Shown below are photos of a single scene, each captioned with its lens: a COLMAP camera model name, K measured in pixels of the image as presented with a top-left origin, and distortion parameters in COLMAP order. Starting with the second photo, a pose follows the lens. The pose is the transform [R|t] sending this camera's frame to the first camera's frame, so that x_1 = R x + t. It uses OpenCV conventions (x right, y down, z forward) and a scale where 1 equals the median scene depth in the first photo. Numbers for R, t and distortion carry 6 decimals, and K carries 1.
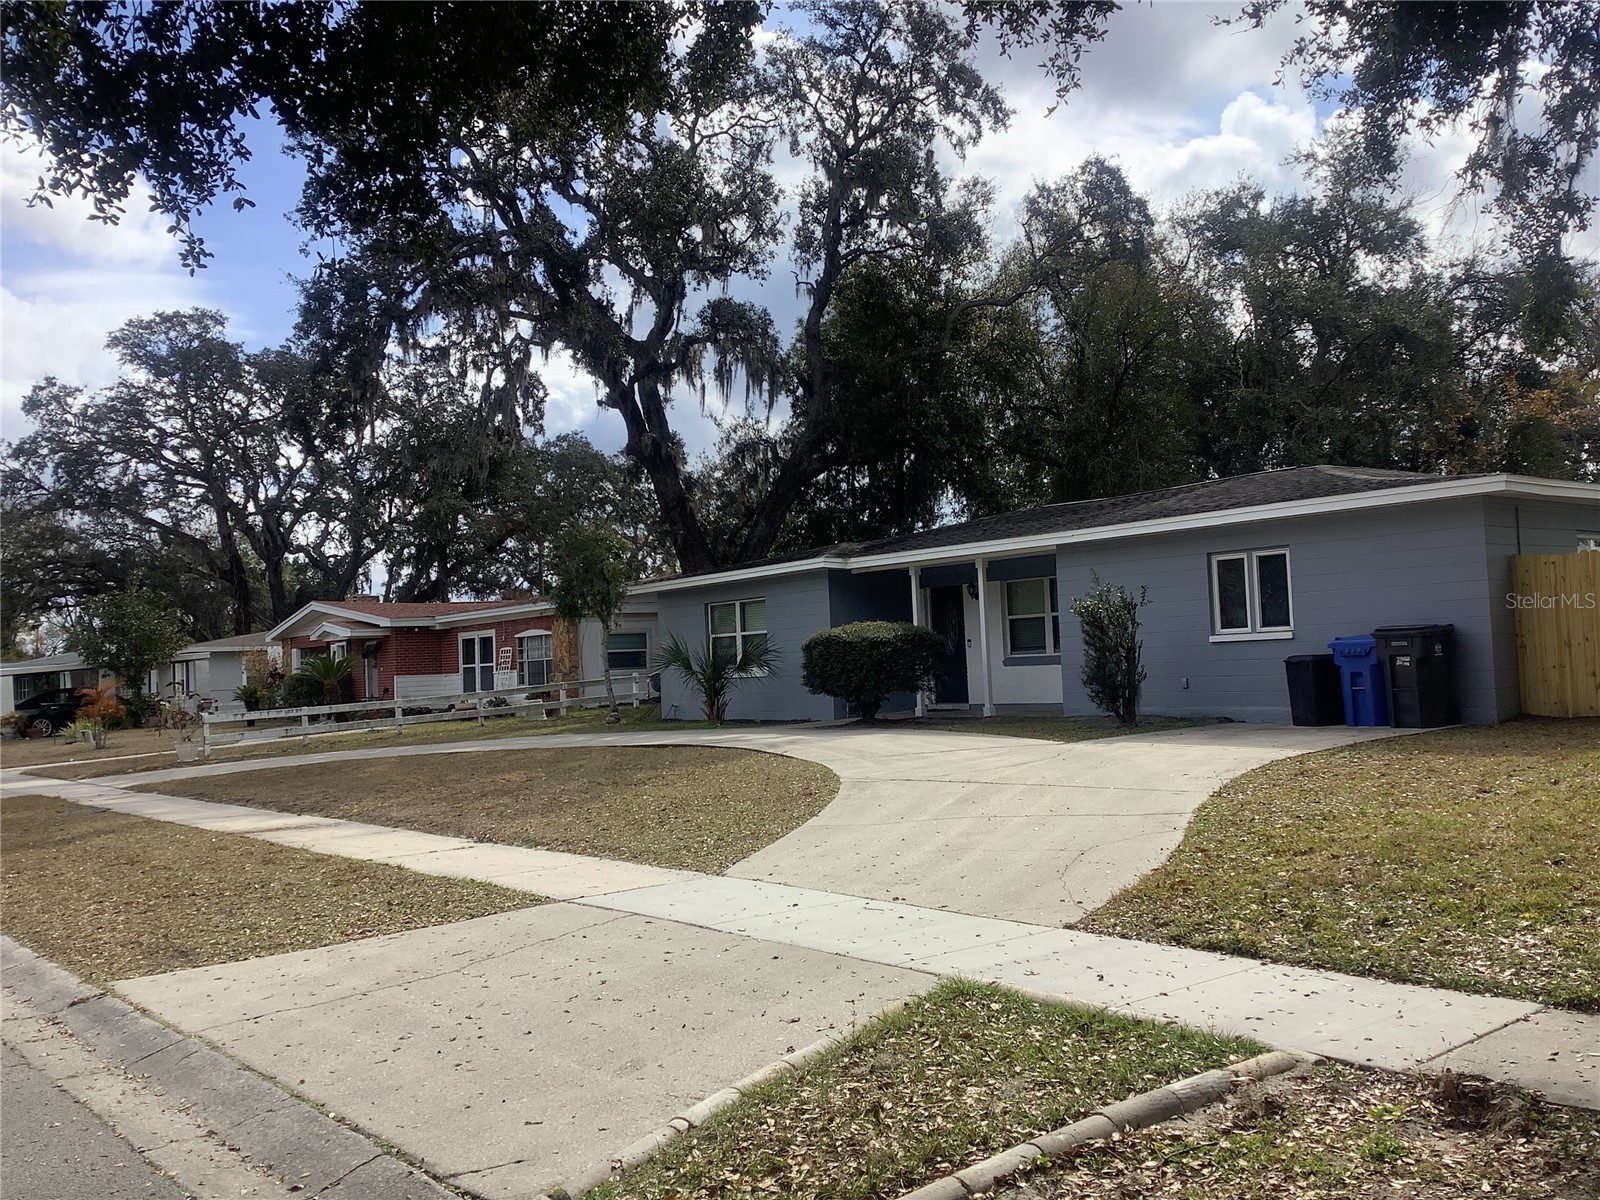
lens RADIAL K [[1424.0, 0, 800.0], [0, 1424.0, 600.0], [0, 0, 1]] dist [0.000952, -0.000306]
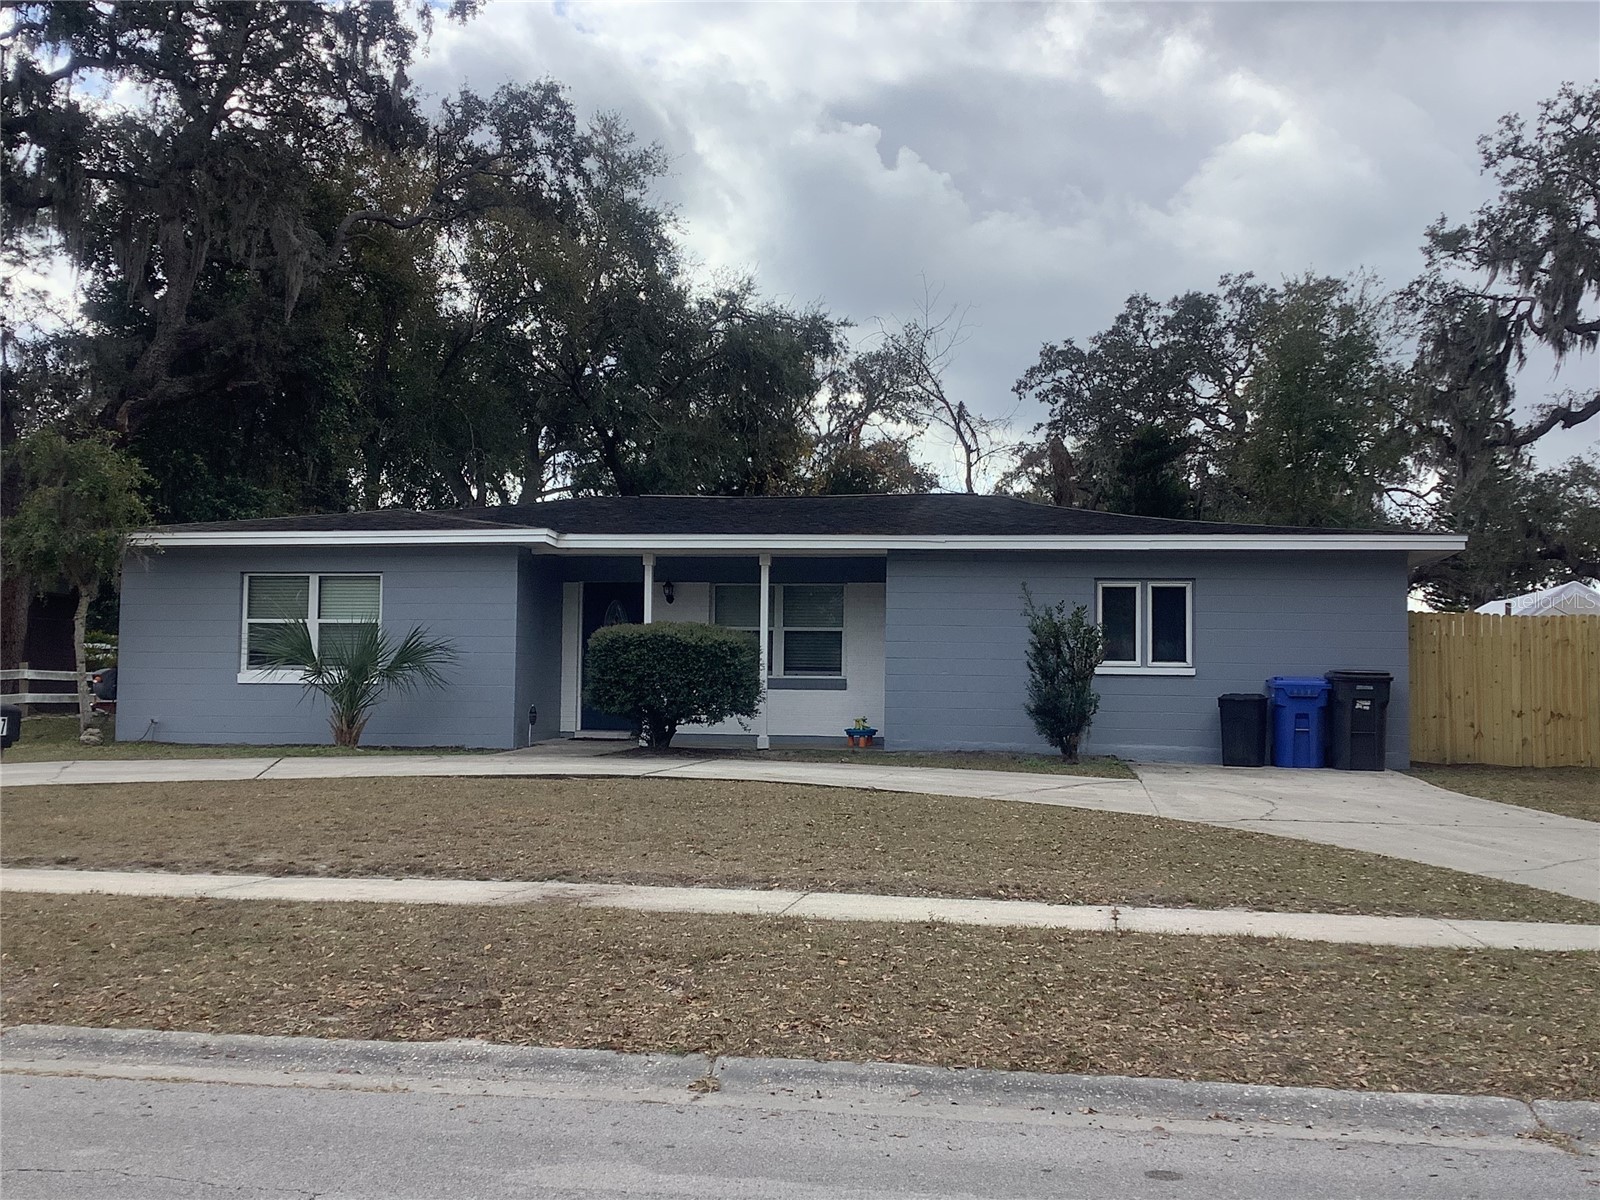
lens RADIAL K [[1668.5, 0, 800.0], [0, 1668.5, 600.0], [0, 0, 1]] dist [0.100143, 0.001491]
pose [[0.731053, 0.087999, 0.676622, -0.607824], [-0.076021, 0.995979, -0.047397, 0.049070], [-0.678073, -0.016788, 0.734803, 0.338680]]
